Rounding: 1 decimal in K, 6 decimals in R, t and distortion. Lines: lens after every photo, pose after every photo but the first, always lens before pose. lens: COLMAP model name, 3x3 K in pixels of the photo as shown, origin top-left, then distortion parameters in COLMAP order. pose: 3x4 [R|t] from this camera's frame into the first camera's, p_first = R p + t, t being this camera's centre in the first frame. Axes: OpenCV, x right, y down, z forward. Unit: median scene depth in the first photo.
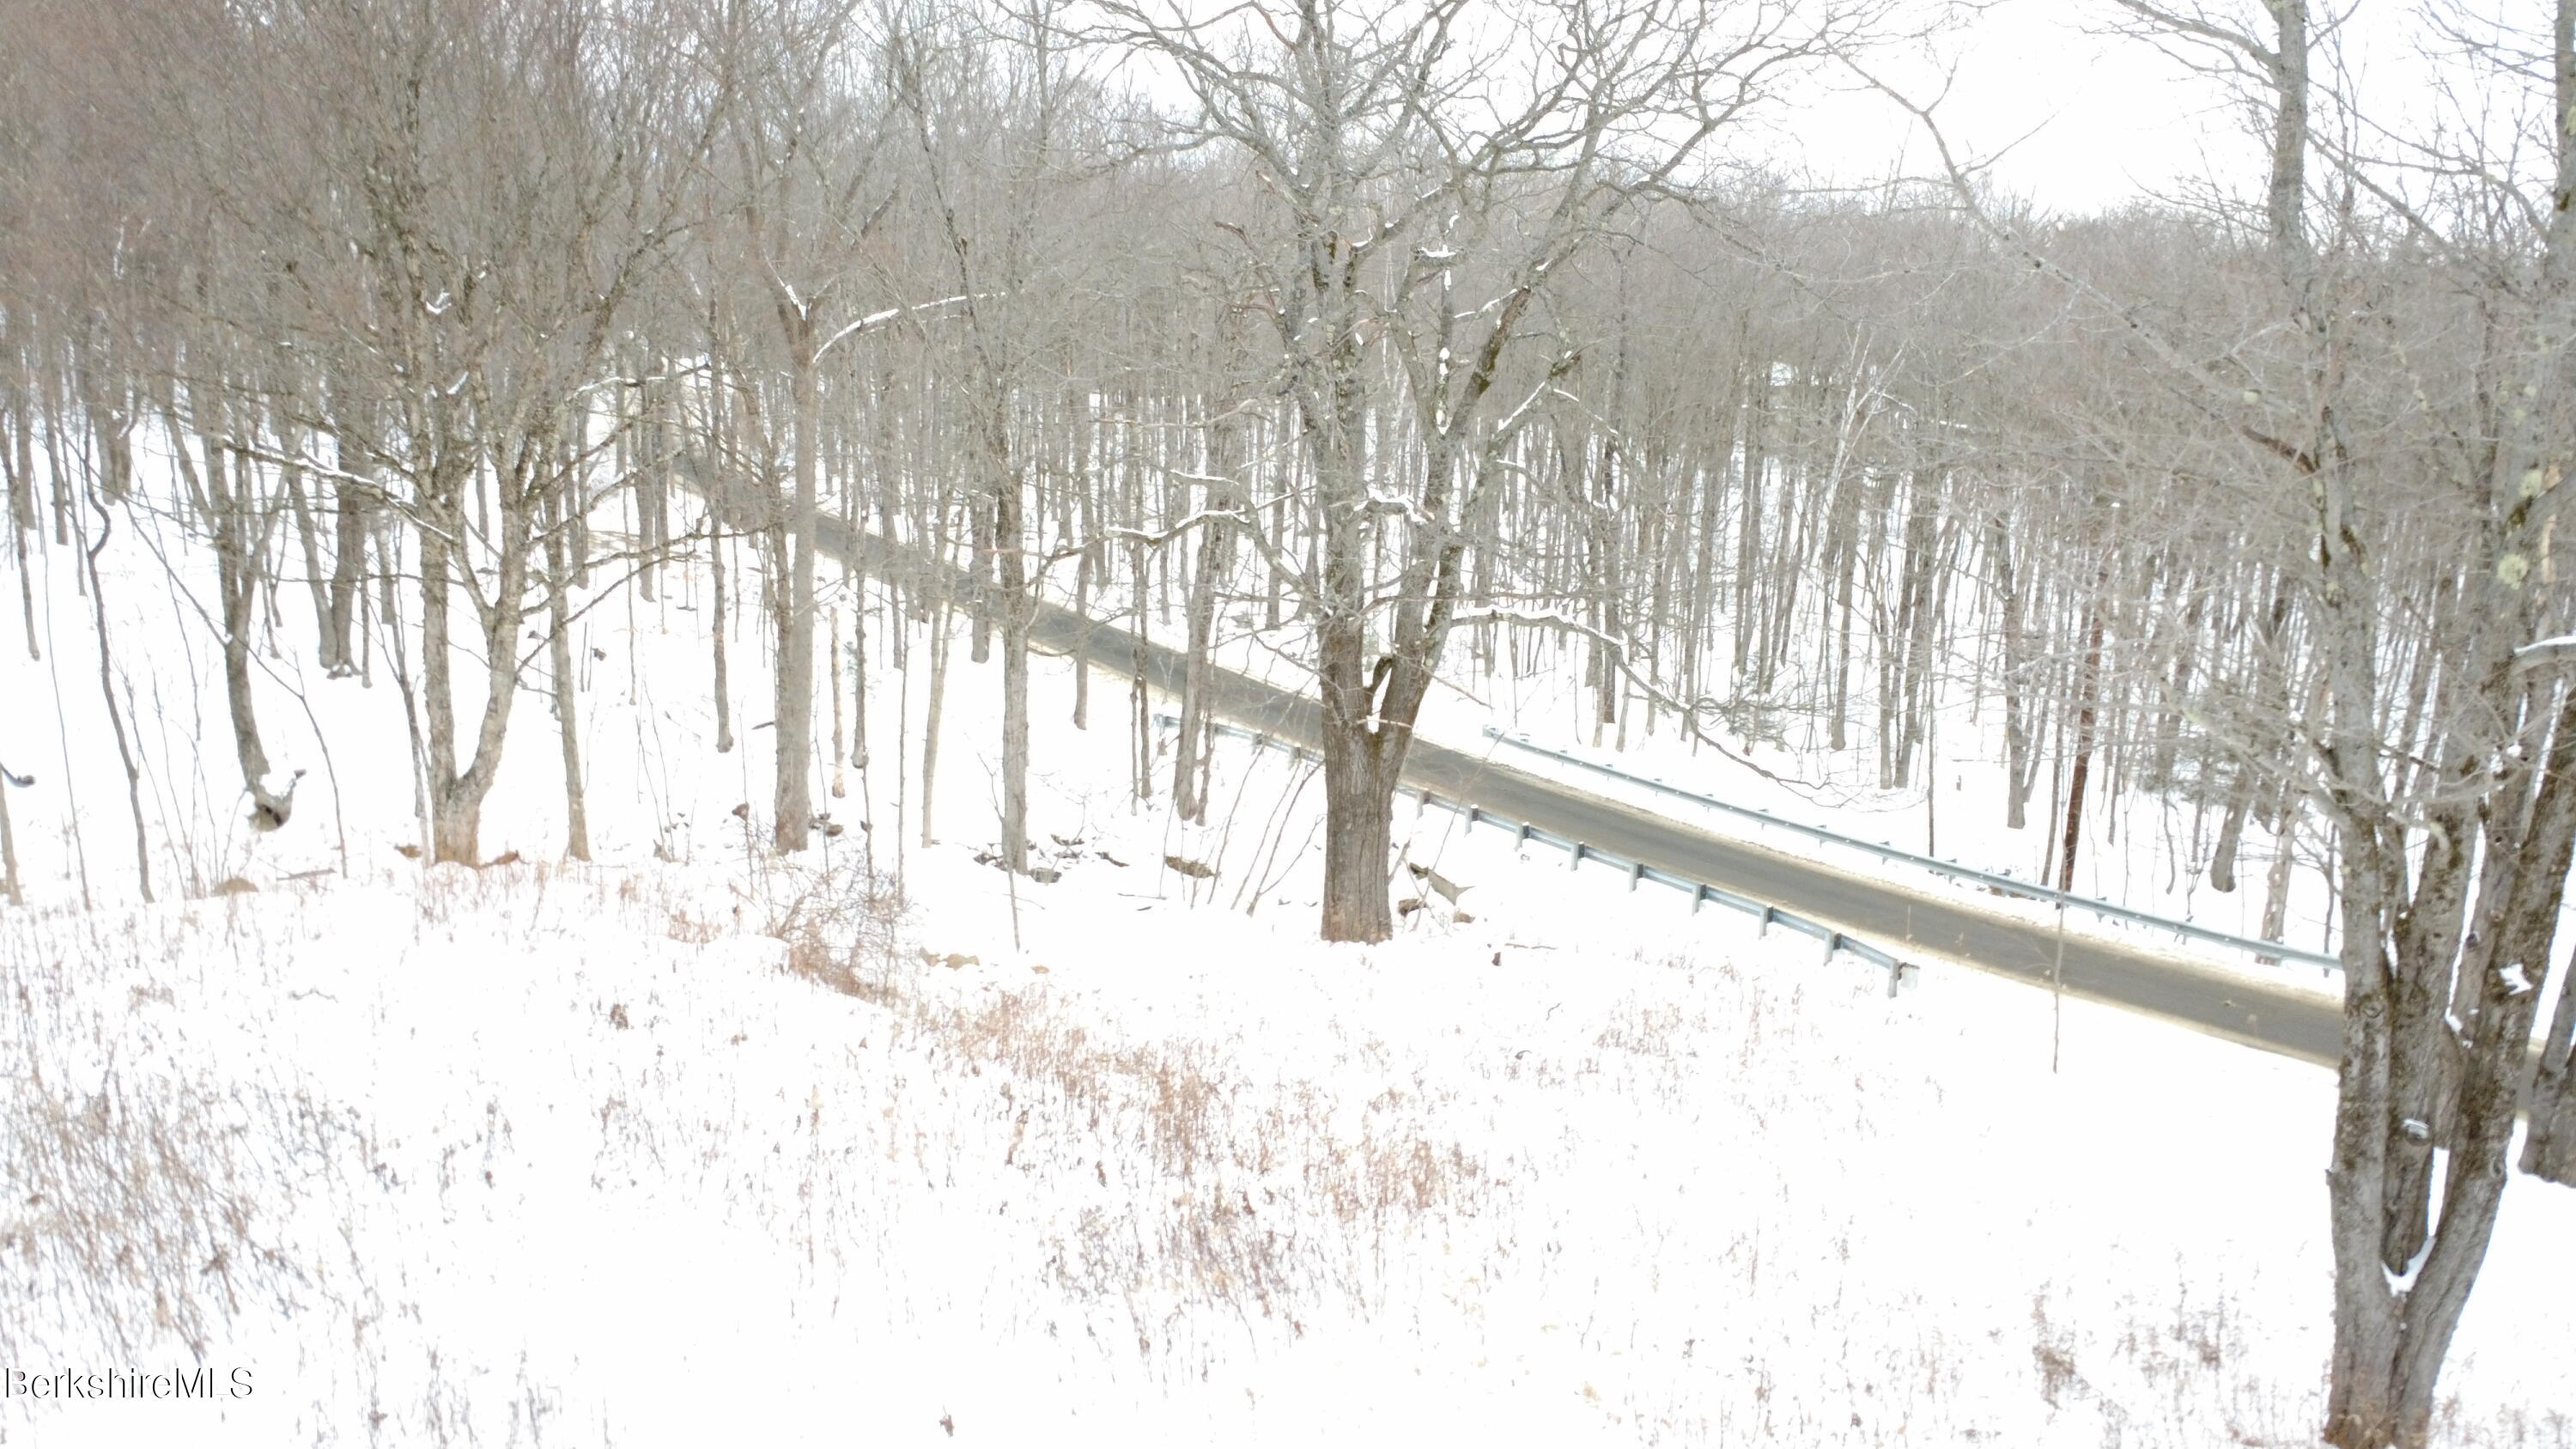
lens RADIAL K [[1905.5, 0, 1289.4], [0, 1905.5, 717.2], [0, 0, 1]] dist [0.004470, 0.006973]
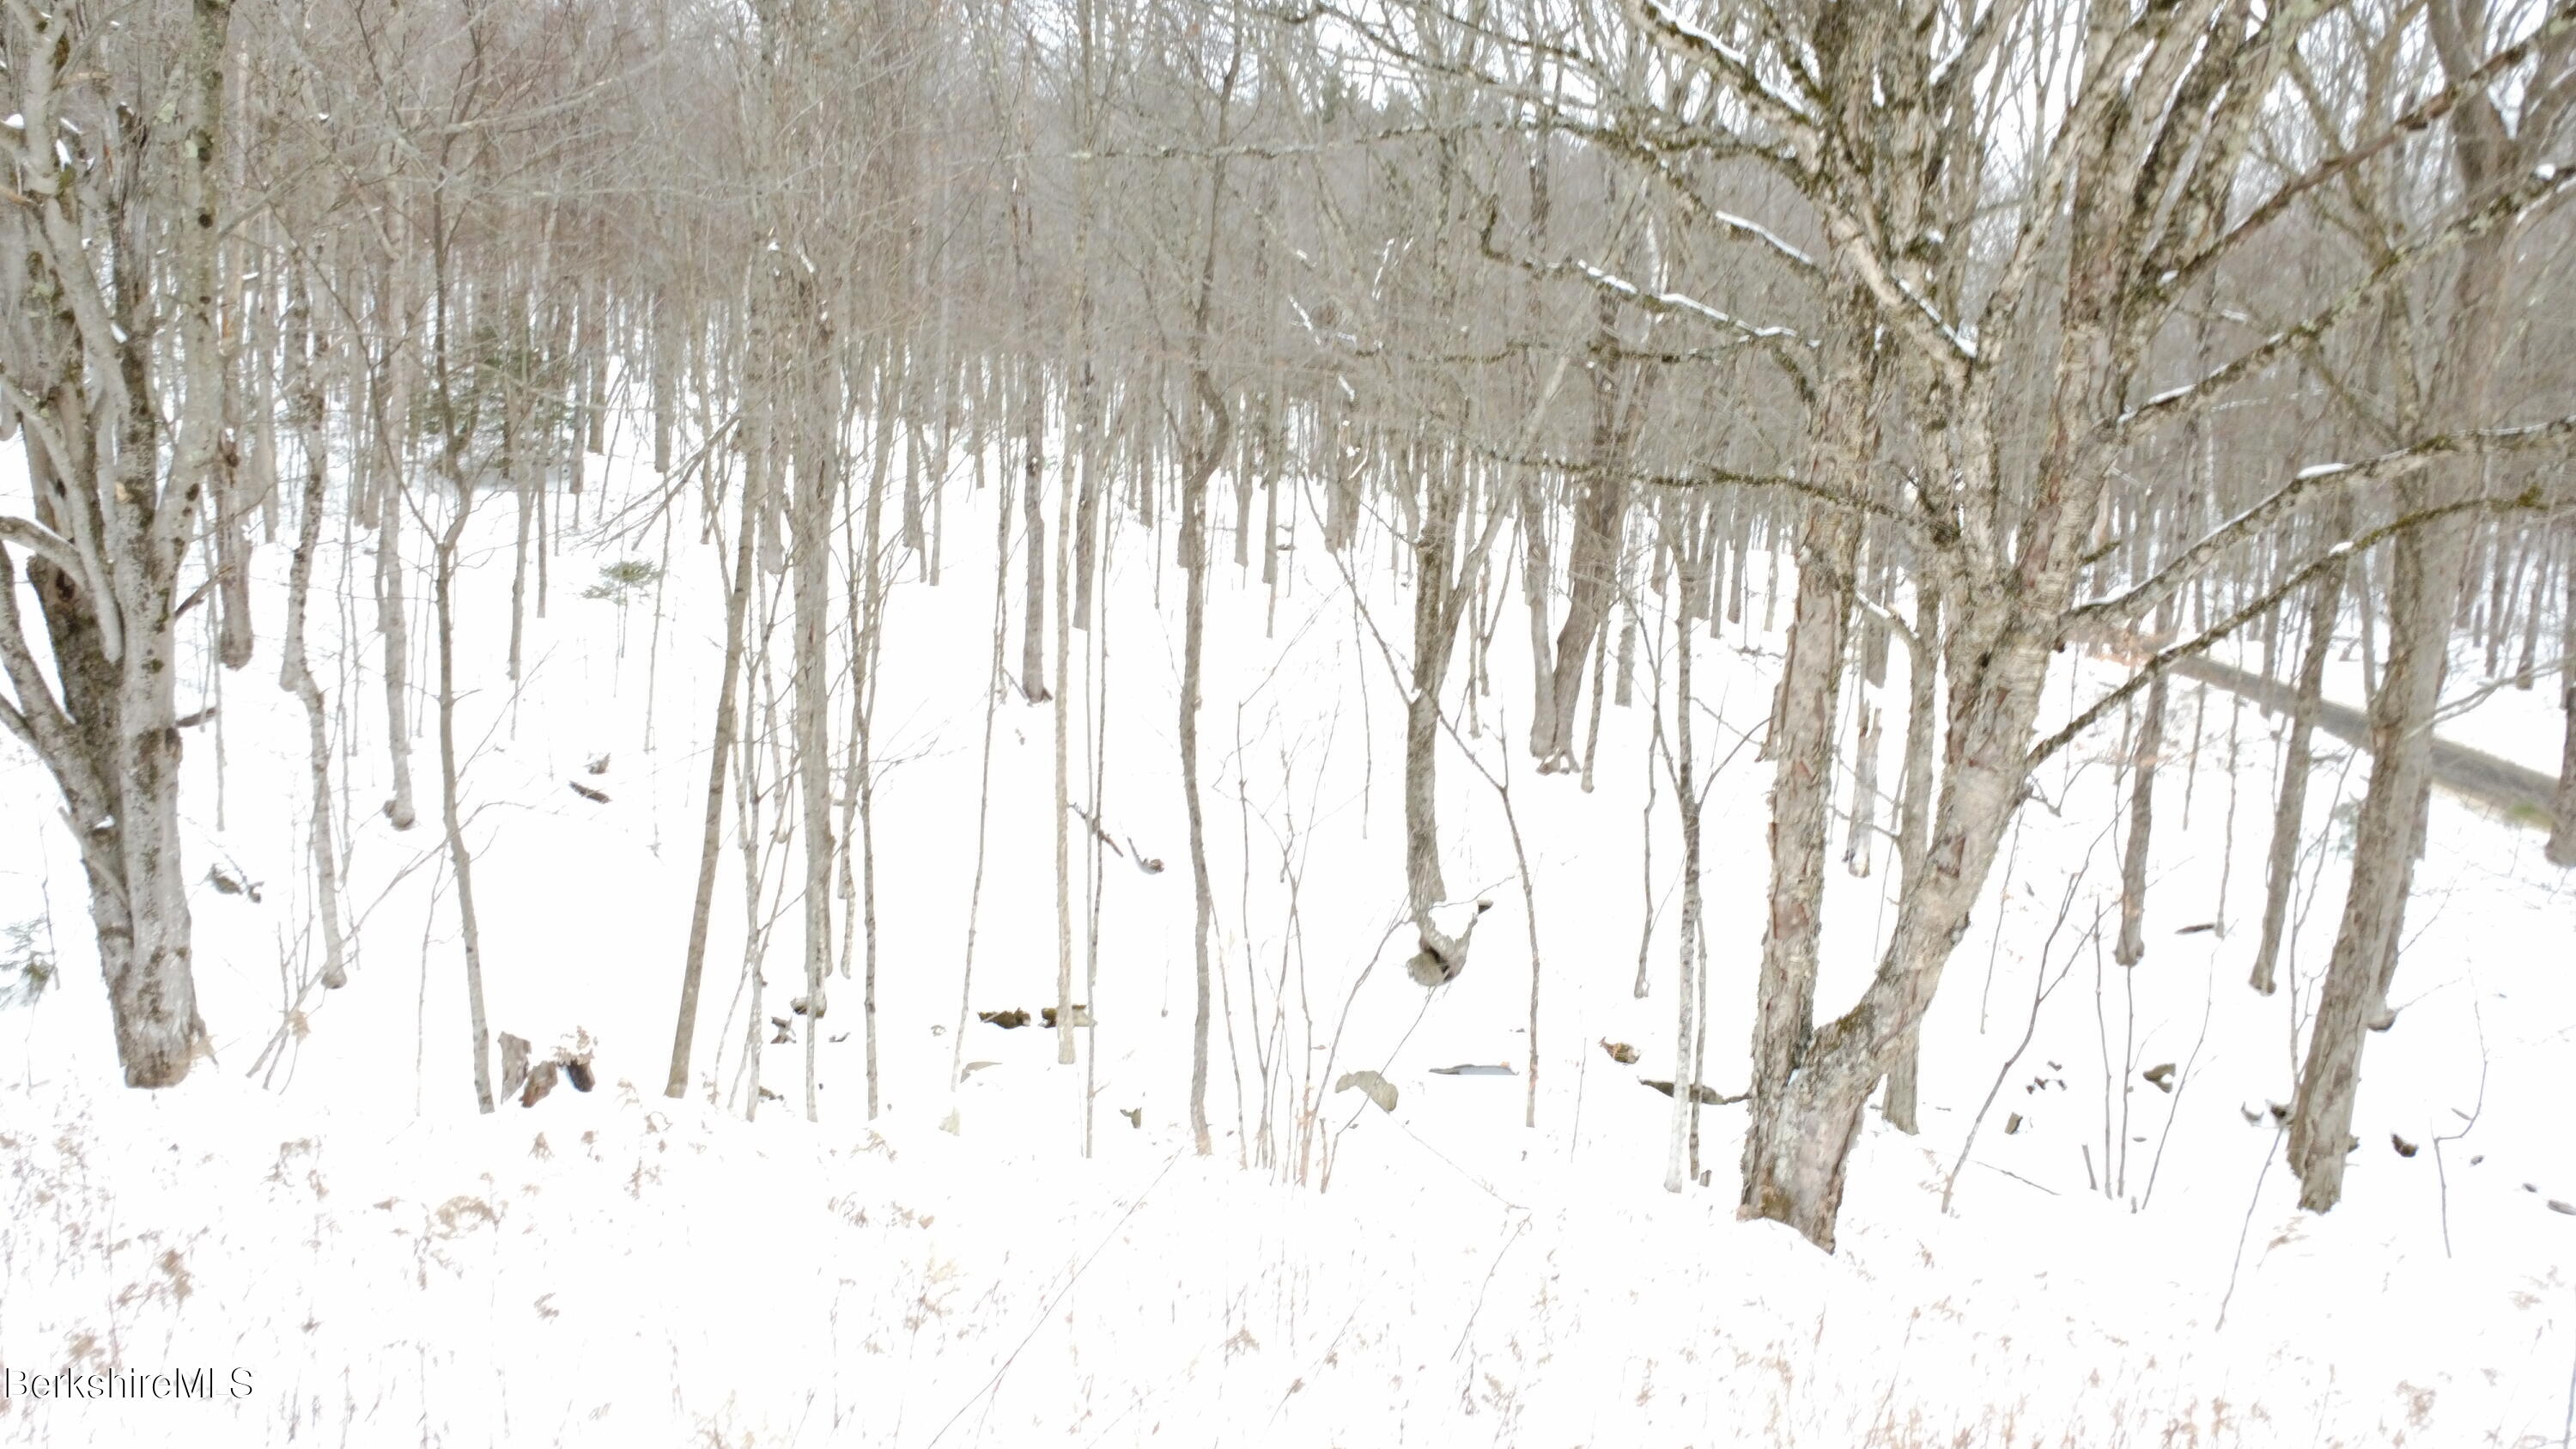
lens RADIAL K [[1905.5, 0, 1271.1], [0, 1905.5, 716.8], [0, 0, 1]] dist [0.004470, 0.006973]
pose [[0.820174, 0.085348, -0.565713, -0.210216], [-0.130382, 0.990674, -0.039567, -0.000392], [0.557060, 0.106211, 0.823653, 0.406269]]
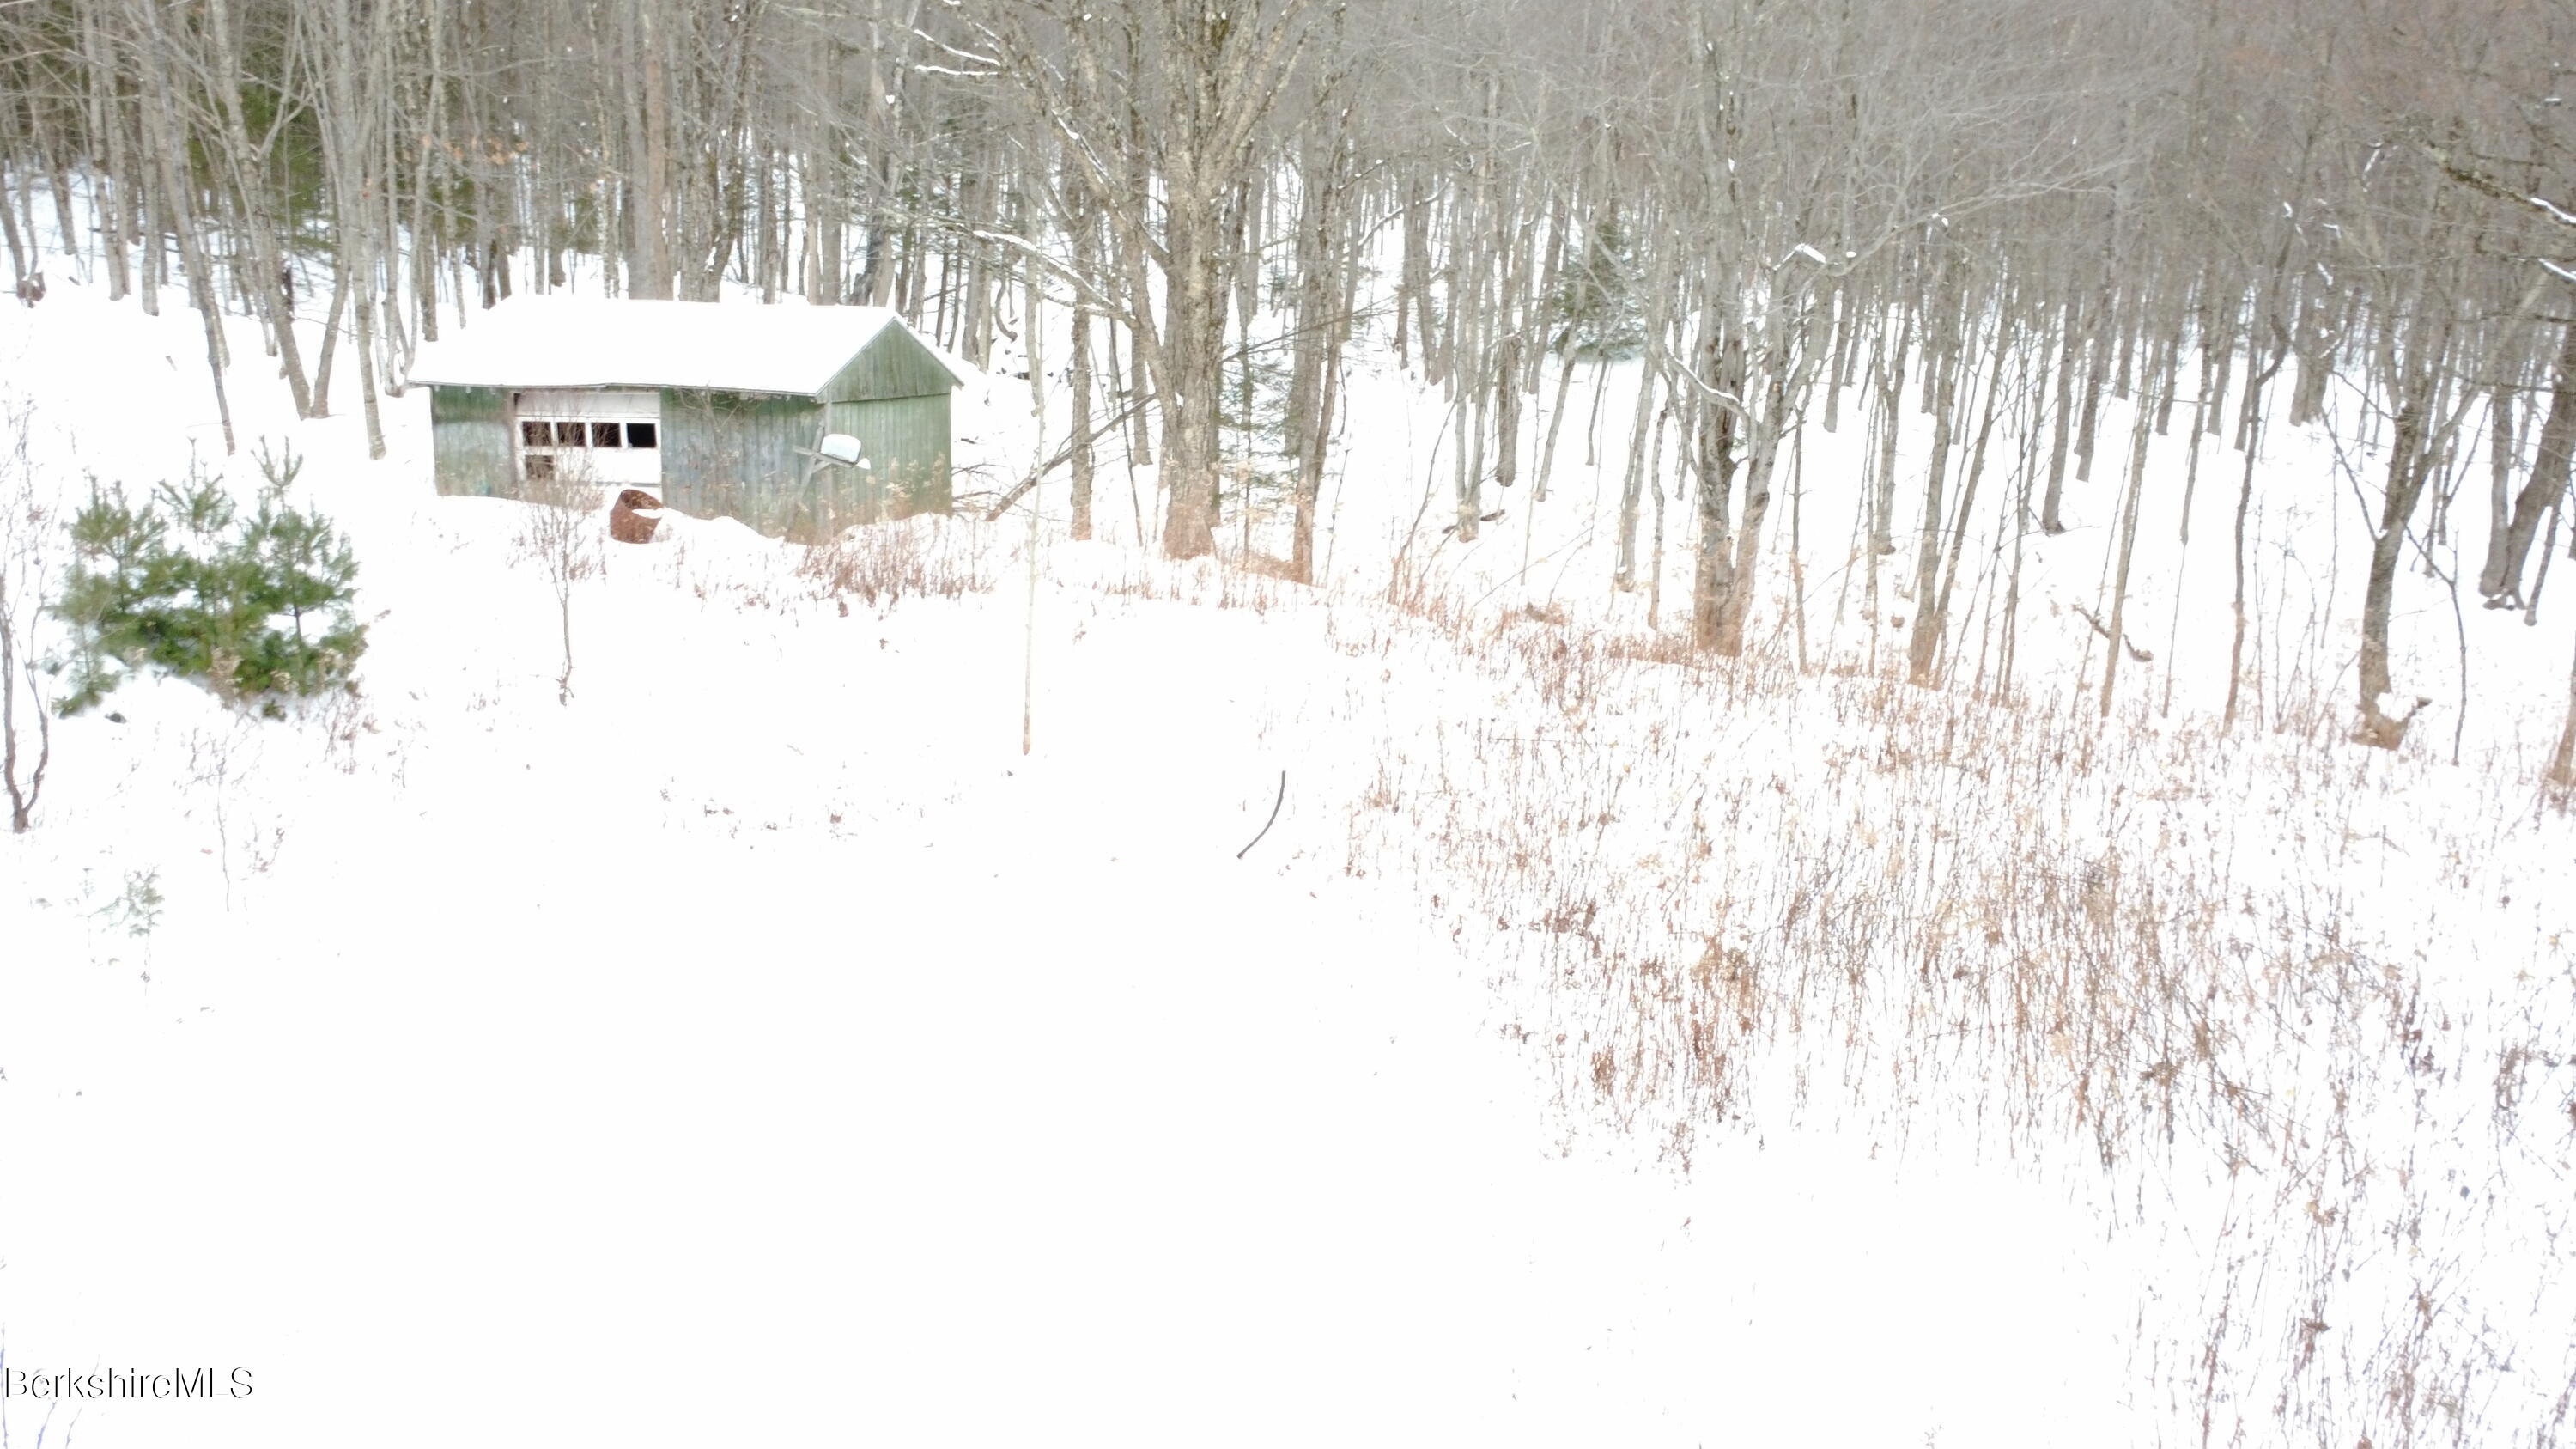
lens RADIAL K [[1905.5, 0, 1291.0], [0, 1905.5, 744.0], [0, 0, 1]] dist [0.004470, 0.006973]
pose [[0.507553, 0.195179, -0.839223, -0.045864], [-0.189399, 0.975455, 0.112316, 0.048976], [0.840546, 0.101942, 0.532062, 0.104568]]
